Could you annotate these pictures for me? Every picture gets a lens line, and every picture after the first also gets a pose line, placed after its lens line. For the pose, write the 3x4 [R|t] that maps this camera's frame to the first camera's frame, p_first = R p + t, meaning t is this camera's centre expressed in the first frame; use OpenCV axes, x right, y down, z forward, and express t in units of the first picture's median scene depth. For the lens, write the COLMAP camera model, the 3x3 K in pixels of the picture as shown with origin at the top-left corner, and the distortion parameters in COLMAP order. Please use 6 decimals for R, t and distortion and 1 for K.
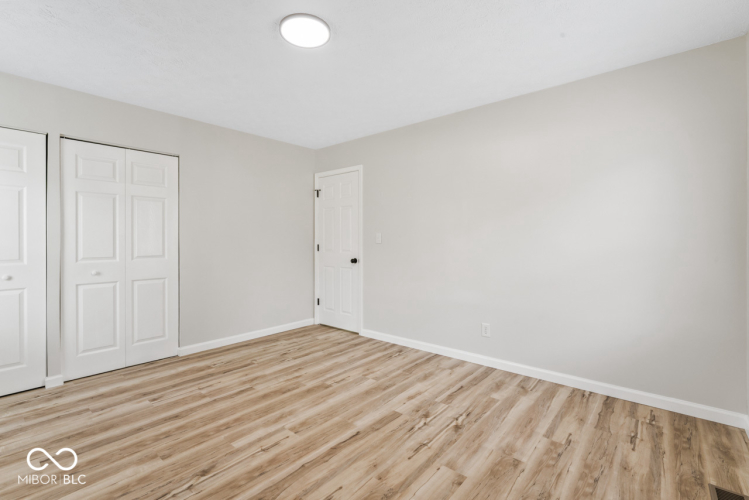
lens RADIAL K [[342.5, 0, 377.2], [0, 342.5, 246.2], [0, 0, 1]] dist [-0.001958, -0.000436]
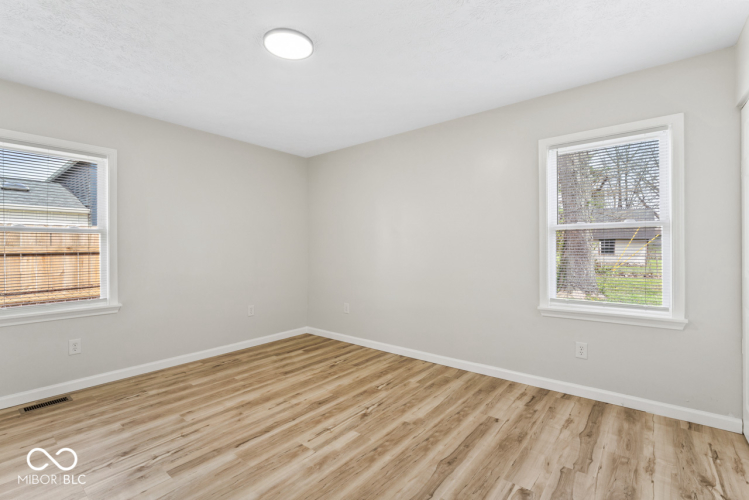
lens RADIAL K [[342.5, 0, 377.2], [0, 342.5, 246.2], [0, 0, 1]] dist [-0.001958, -0.000436]
pose [[-0.999615, 0.008168, -0.026535, -0.441972], [0.007891, 0.999914, 0.010503, -0.034694], [0.026618, 0.010290, -0.999593, 2.017562]]
